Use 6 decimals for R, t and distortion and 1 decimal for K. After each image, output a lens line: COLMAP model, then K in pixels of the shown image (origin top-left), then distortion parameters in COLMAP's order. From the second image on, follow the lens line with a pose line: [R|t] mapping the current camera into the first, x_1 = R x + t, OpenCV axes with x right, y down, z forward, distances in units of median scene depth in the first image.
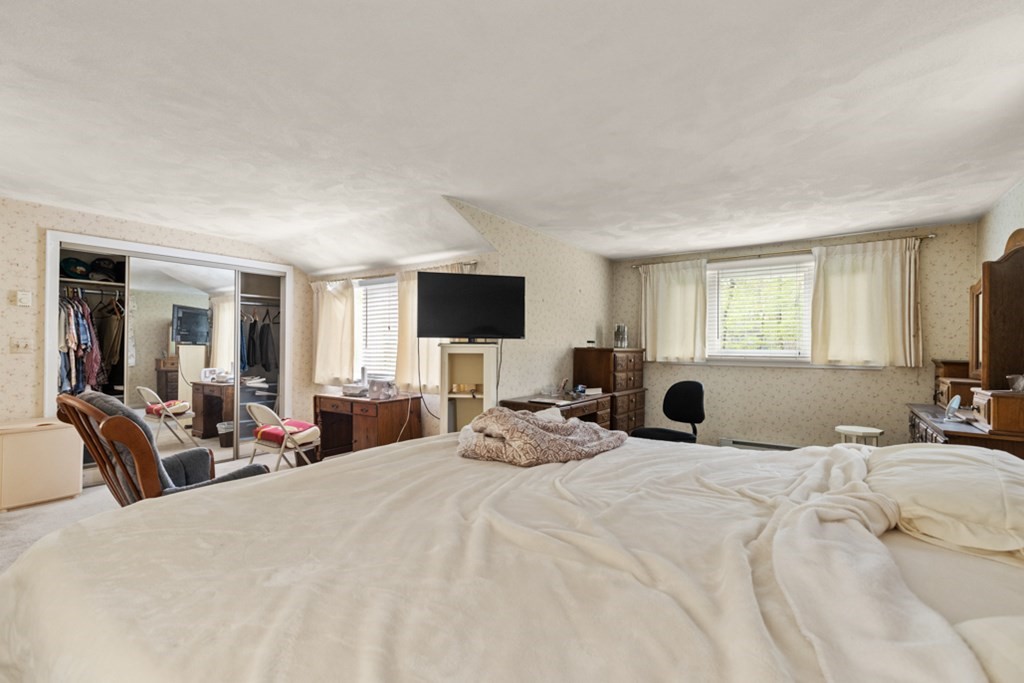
lens RADIAL K [[470.9, 0, 511.0], [0, 470.9, 346.1], [0, 0, 1]] dist [0.007494, -0.000592]
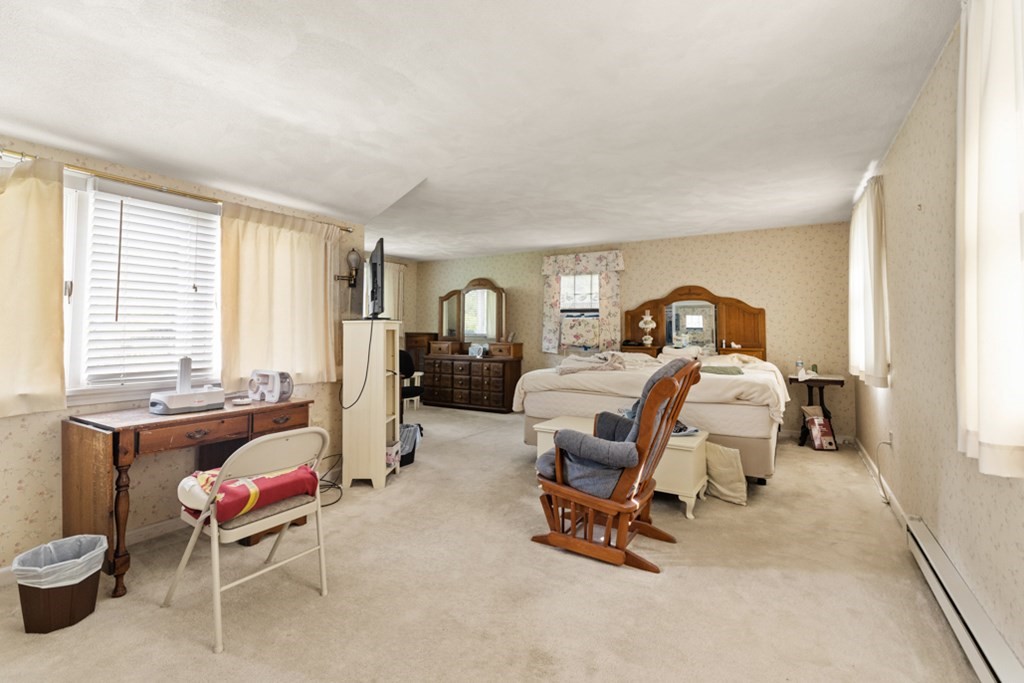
lens RADIAL K [[470.9, 0, 511.0], [0, 470.9, 346.1], [0, 0, 1]] dist [0.007494, -0.000592]
pose [[-0.033763, -0.030479, 0.998965, -0.854483], [-0.008546, 0.999507, 0.030207, 0.011618], [-0.999393, -0.007517, -0.034007, 0.628842]]
